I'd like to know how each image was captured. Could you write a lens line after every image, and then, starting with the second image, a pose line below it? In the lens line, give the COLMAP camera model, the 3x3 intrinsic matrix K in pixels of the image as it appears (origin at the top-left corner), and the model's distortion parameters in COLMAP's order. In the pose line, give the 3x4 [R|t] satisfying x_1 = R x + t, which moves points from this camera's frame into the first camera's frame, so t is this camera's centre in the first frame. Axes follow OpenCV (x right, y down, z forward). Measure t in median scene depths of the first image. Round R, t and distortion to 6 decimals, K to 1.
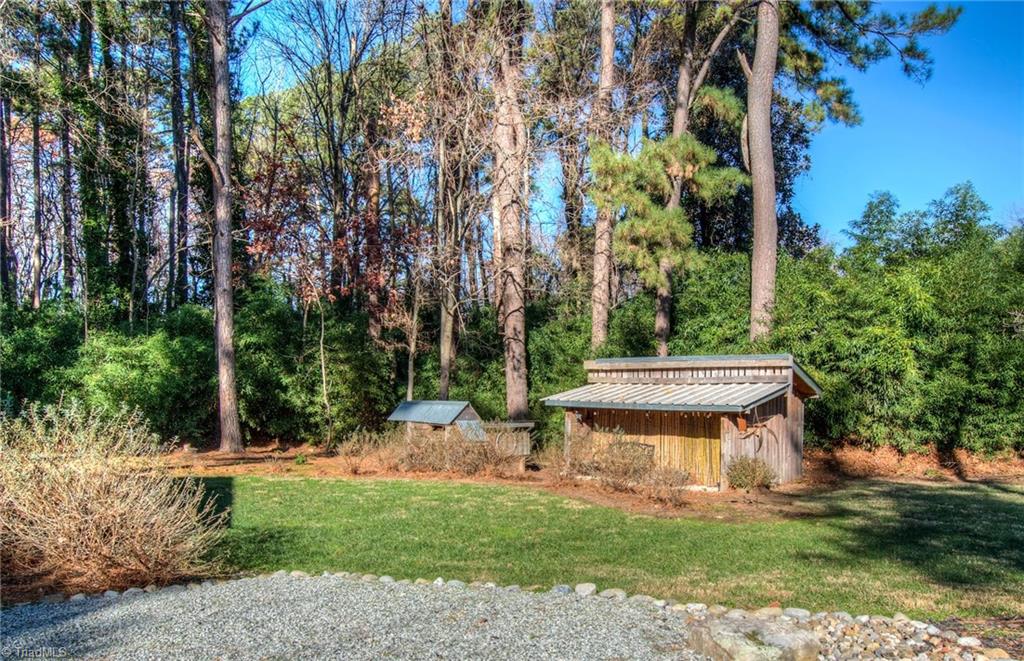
lens RADIAL K [[757.6, 0, 512.3], [0, 757.6, 404.7], [0, 0, 1]] dist [0.001646, 0.005320]
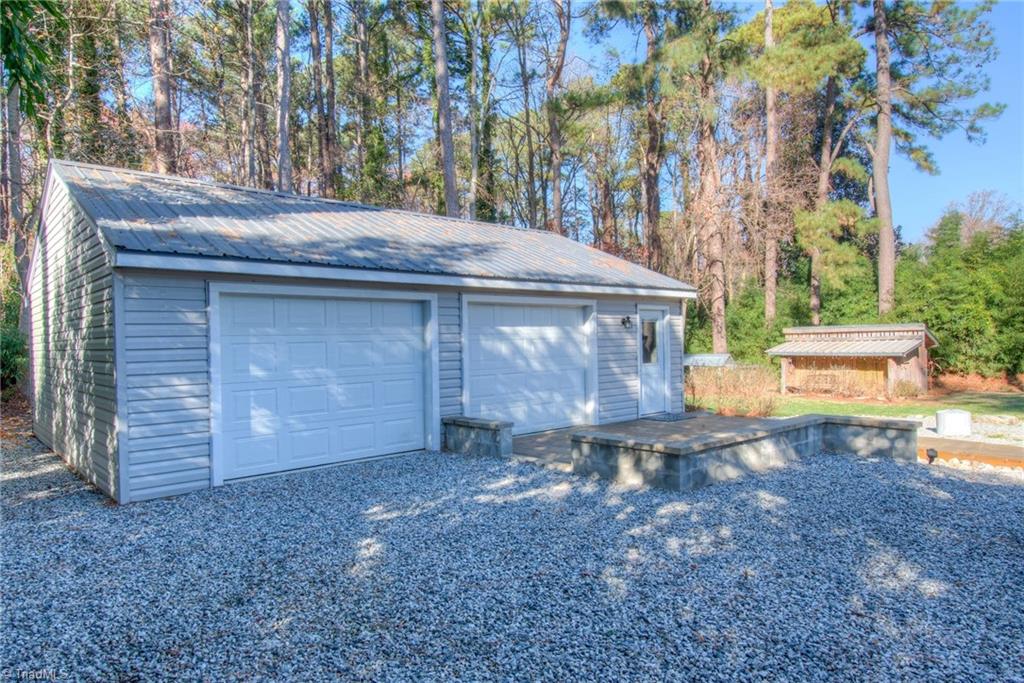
lens RADIAL K [[634.2, 0, 513.0], [0, 634.2, 339.6], [0, 0, 1]] dist [0.002782, -0.000534]
pose [[0.993922, -0.030502, -0.105777, -0.386126], [0.028154, 0.999324, -0.023621, -0.016629], [0.106426, 0.020499, 0.994109, -0.533025]]
